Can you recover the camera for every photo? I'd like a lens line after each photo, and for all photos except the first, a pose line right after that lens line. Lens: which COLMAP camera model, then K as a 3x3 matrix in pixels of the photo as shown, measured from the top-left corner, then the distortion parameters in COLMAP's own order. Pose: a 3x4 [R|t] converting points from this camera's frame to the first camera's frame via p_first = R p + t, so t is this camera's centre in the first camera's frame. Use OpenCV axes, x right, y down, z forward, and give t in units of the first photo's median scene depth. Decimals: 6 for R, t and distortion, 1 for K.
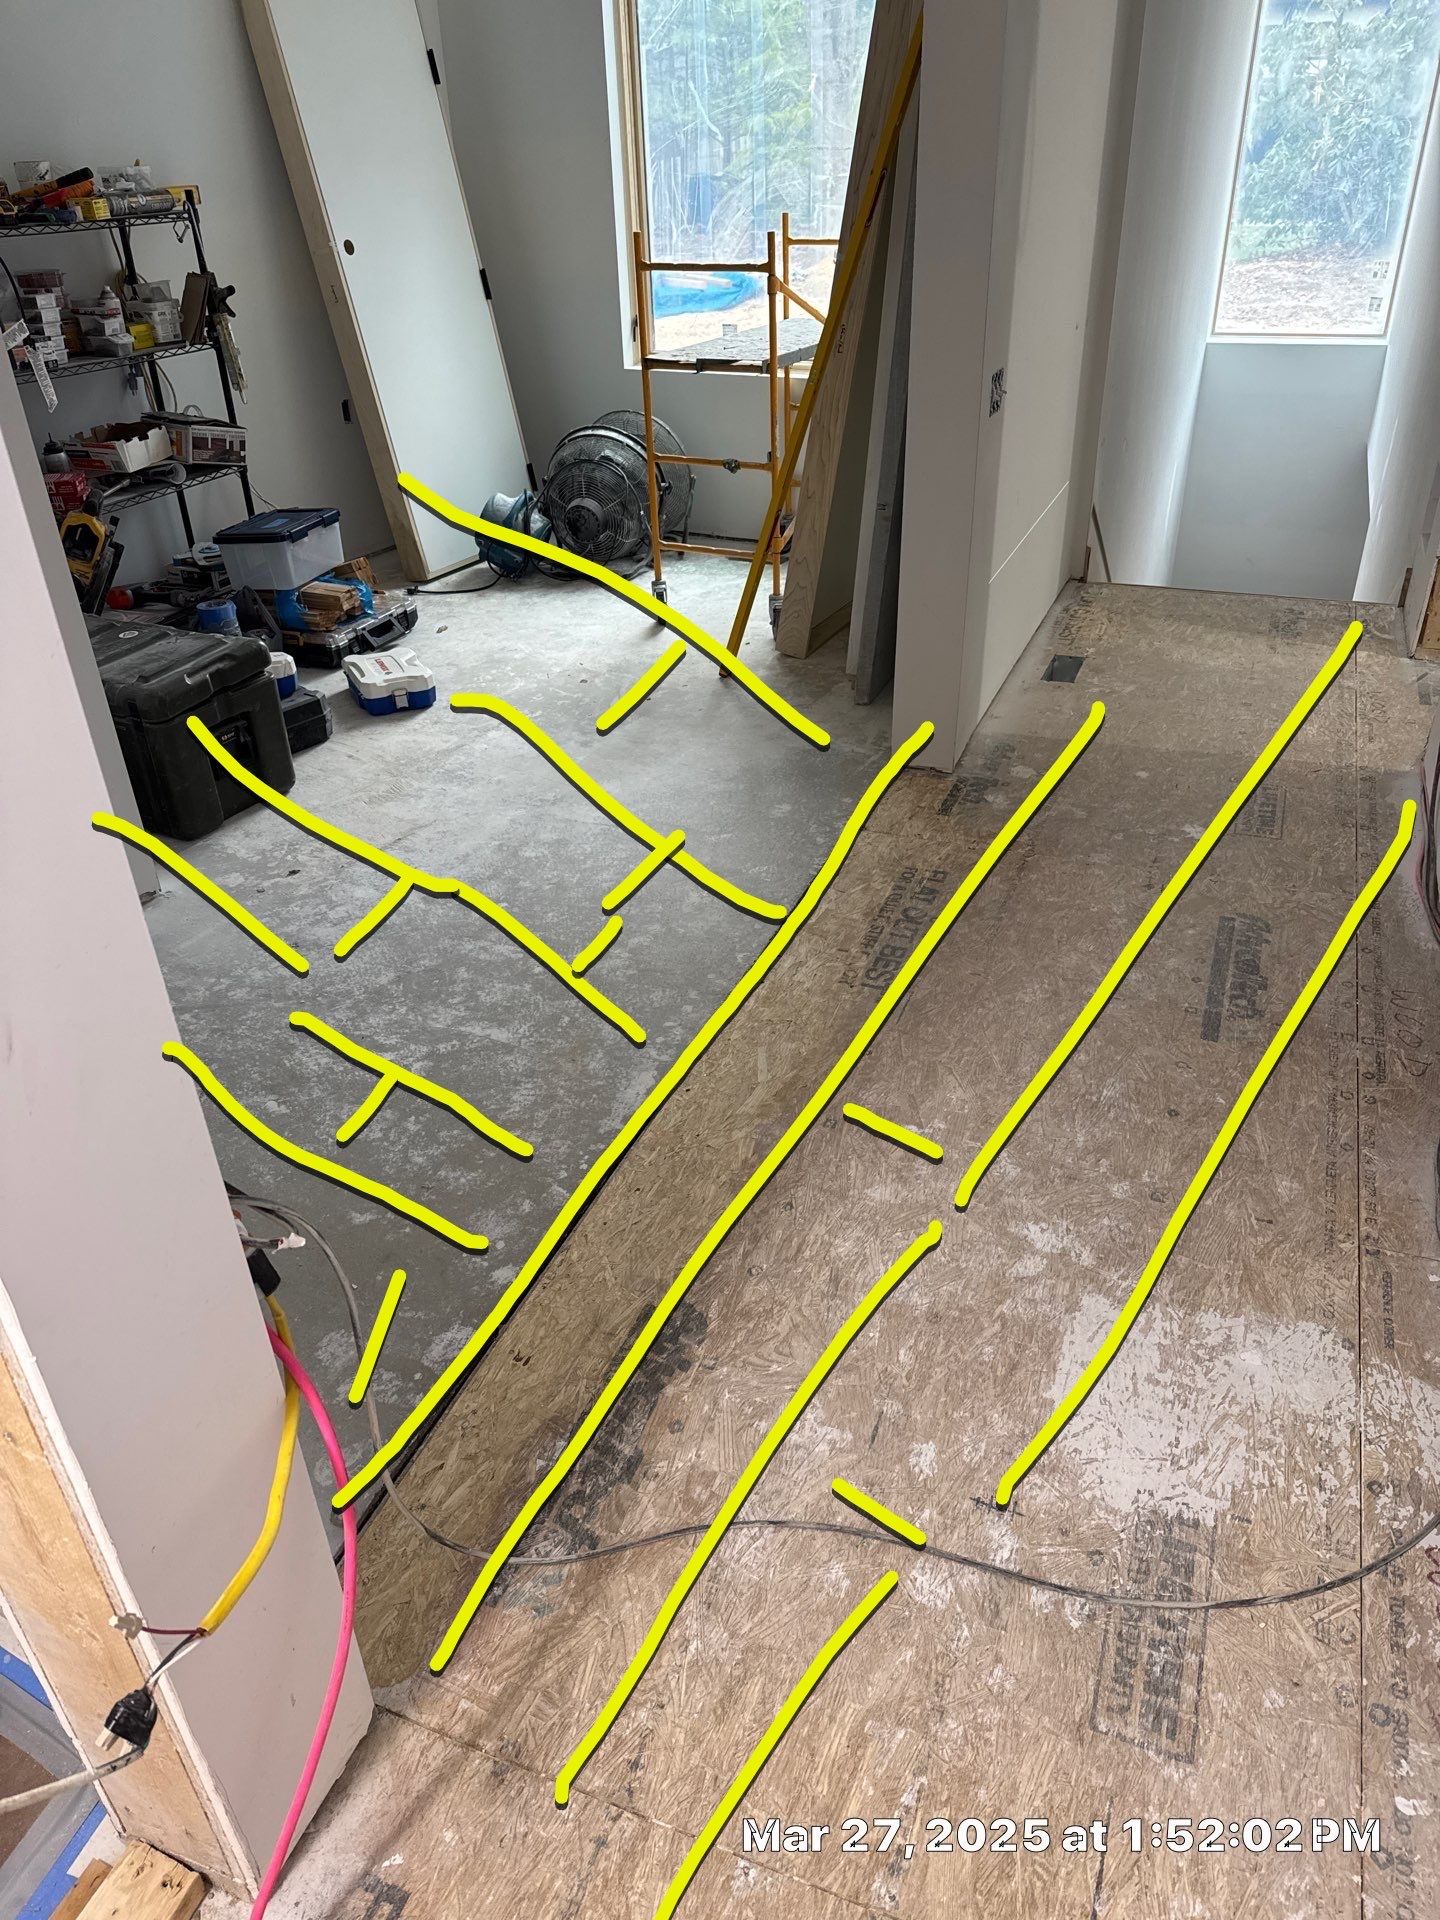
lens RADIAL K [[1354.1, 0, 715.7], [0, 1354.1, 969.2], [0, 0, 1]] dist [0.039315, -0.045329]
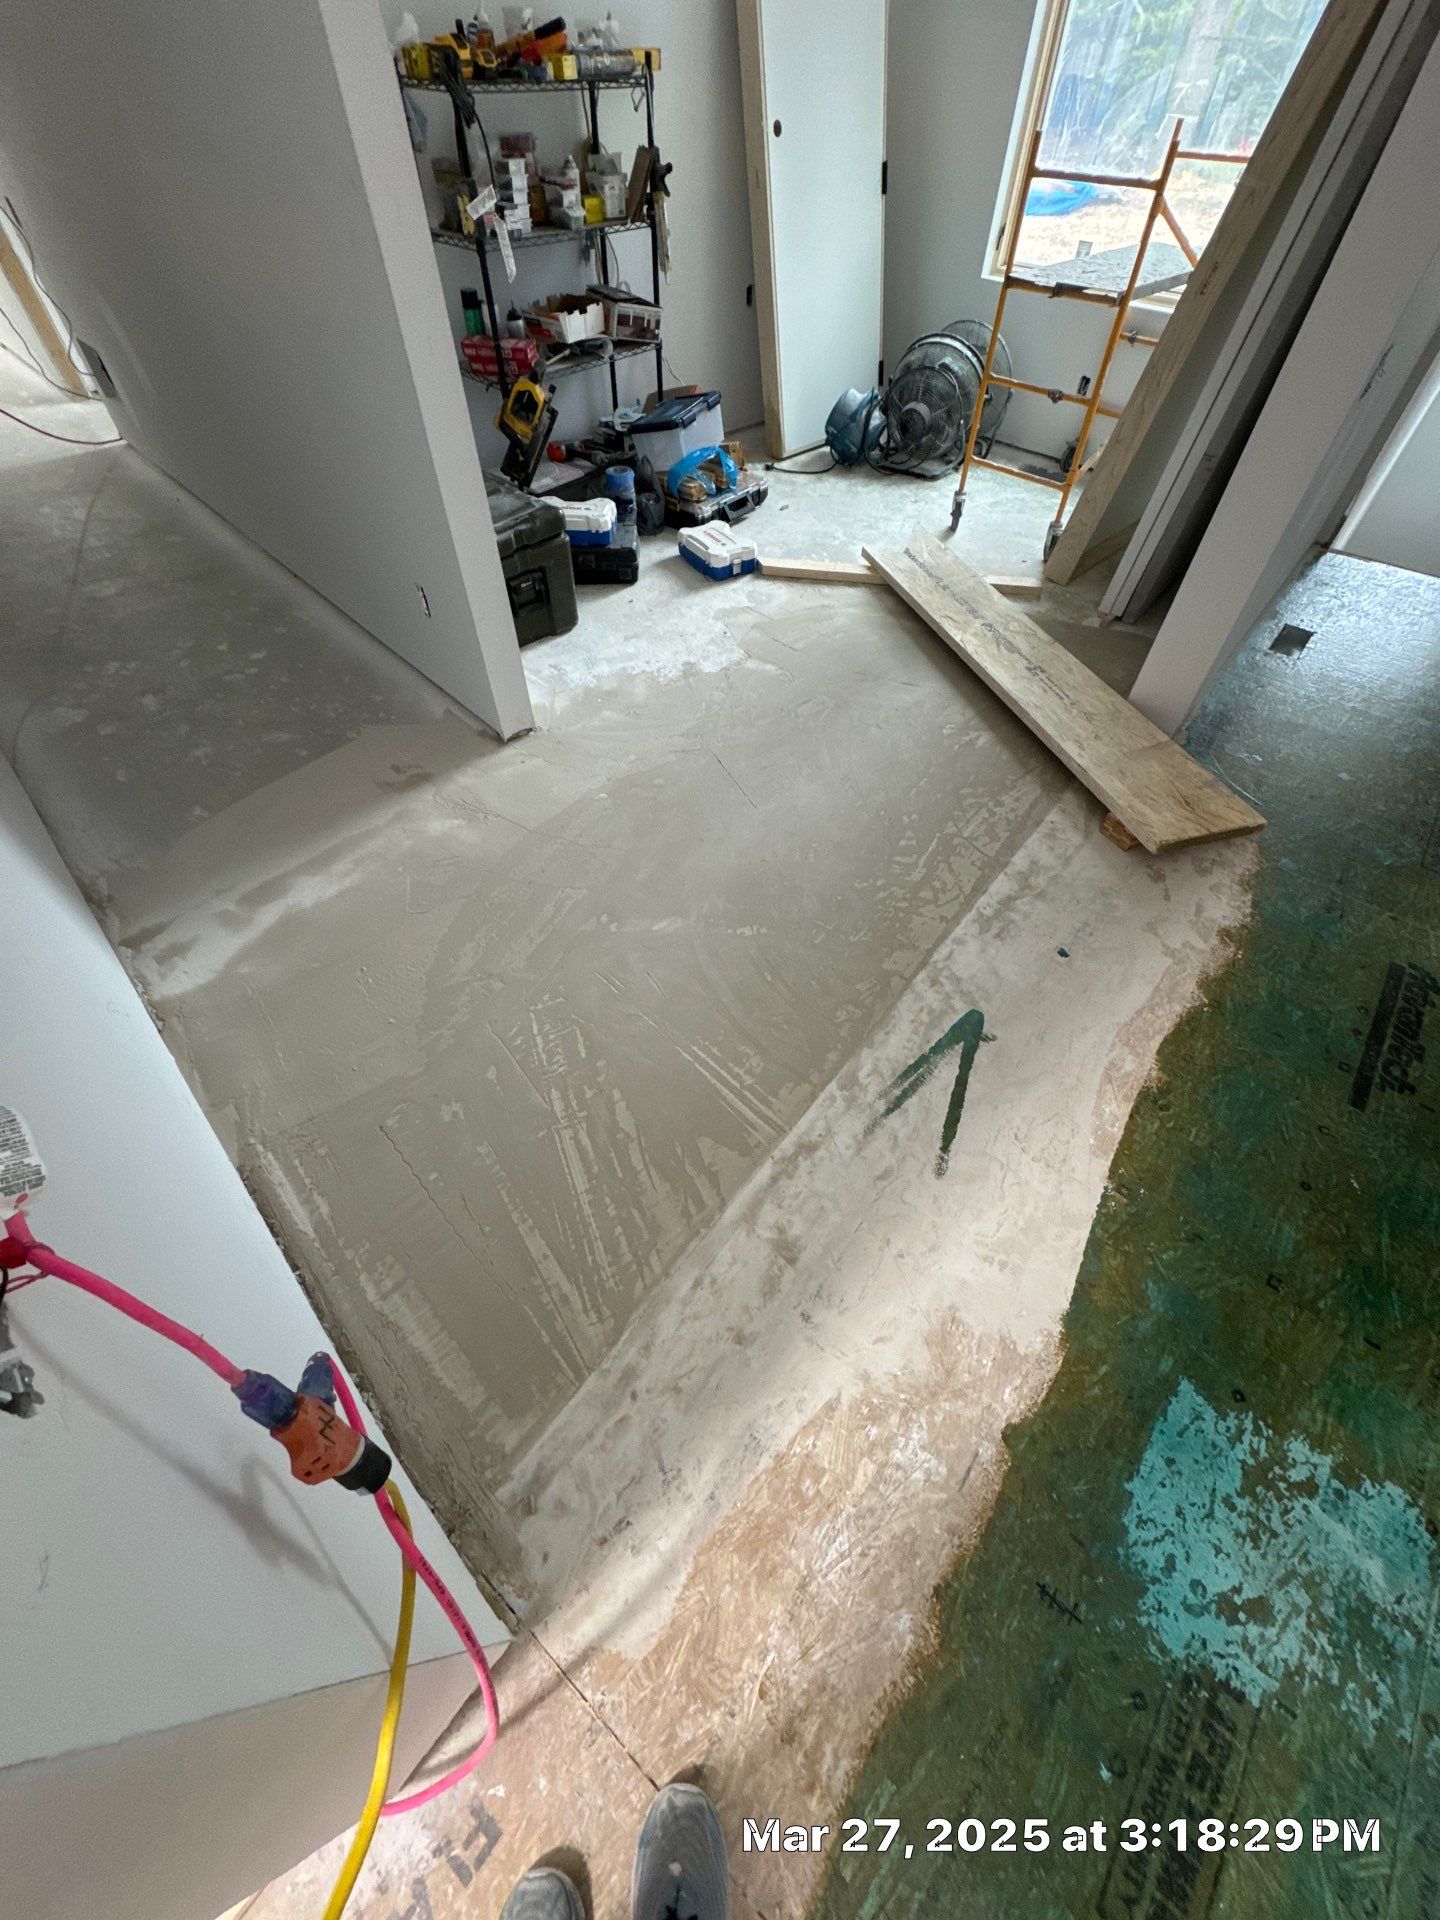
lens RADIAL K [[763.0, 0, 720.0], [0, 763.0, 960.0], [0, 0, 1]] dist [-0.000654, -0.000107]
pose [[0.954748, 0.251685, -0.158461, -0.038911], [-0.185088, 0.919858, 0.345839, -0.106202], [0.232804, -0.300859, 0.924817, 0.200569]]
